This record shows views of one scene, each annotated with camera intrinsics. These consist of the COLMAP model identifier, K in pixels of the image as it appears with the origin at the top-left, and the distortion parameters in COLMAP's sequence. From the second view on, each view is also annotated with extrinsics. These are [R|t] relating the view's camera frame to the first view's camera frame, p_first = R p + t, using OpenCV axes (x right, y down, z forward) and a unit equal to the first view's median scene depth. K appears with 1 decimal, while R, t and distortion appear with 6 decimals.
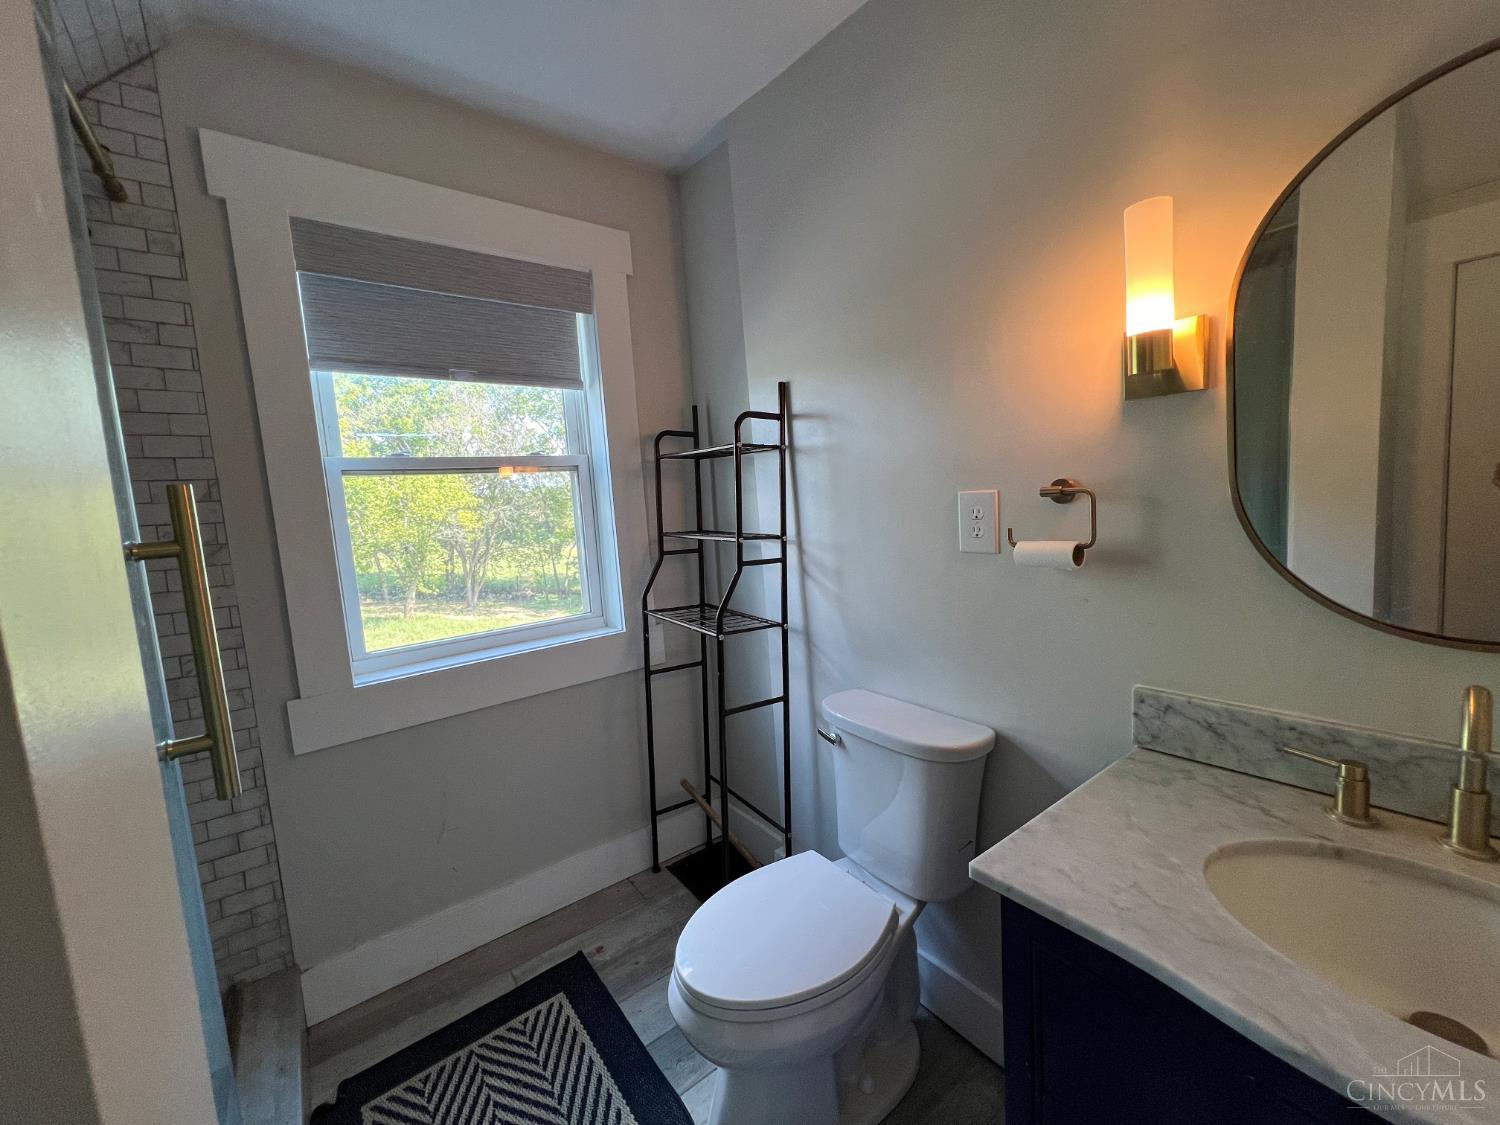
lens RADIAL K [[599.7, 0, 754.4], [0, 599.7, 560.7], [0, 0, 1]] dist [-0.001229, 0.000413]
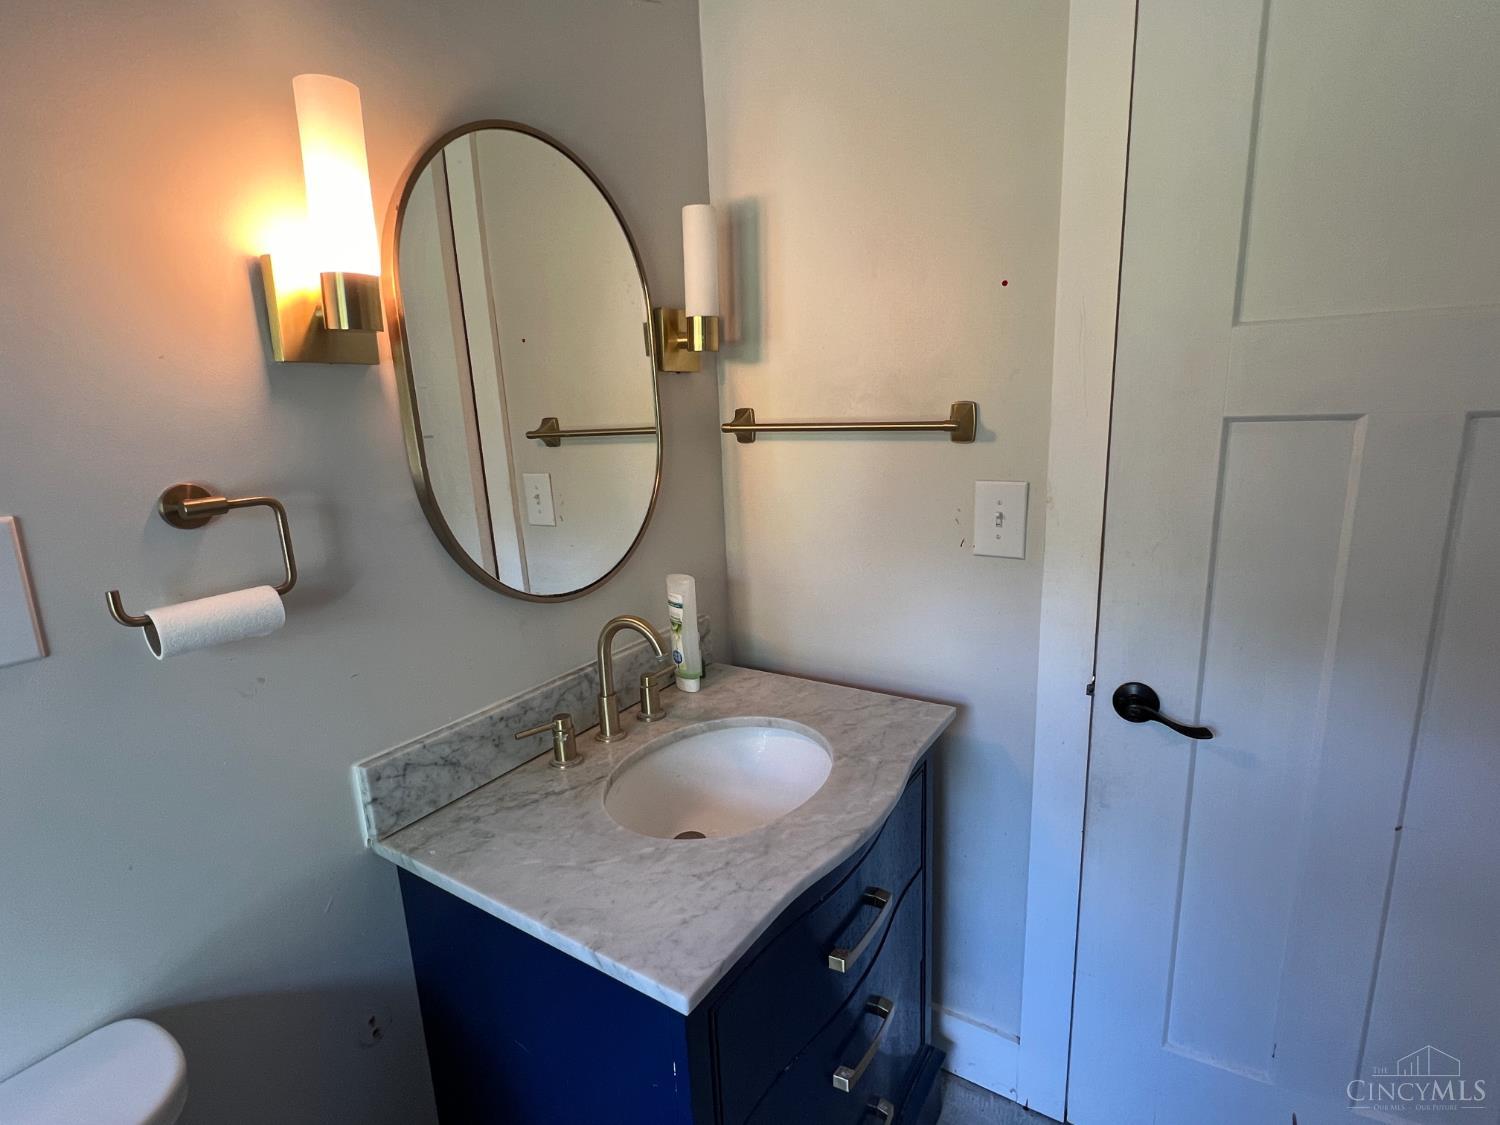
lens RADIAL K [[758.0, 0, 753.0], [0, 758.0, 563.6], [0, 0, 1]] dist [-0.007236, -0.001240]
pose [[-0.324327, -0.125200, 0.937623, -0.376671], [0.156801, 0.970375, 0.183811, -0.132504], [-0.932859, 0.206635, -0.295088, 0.868806]]
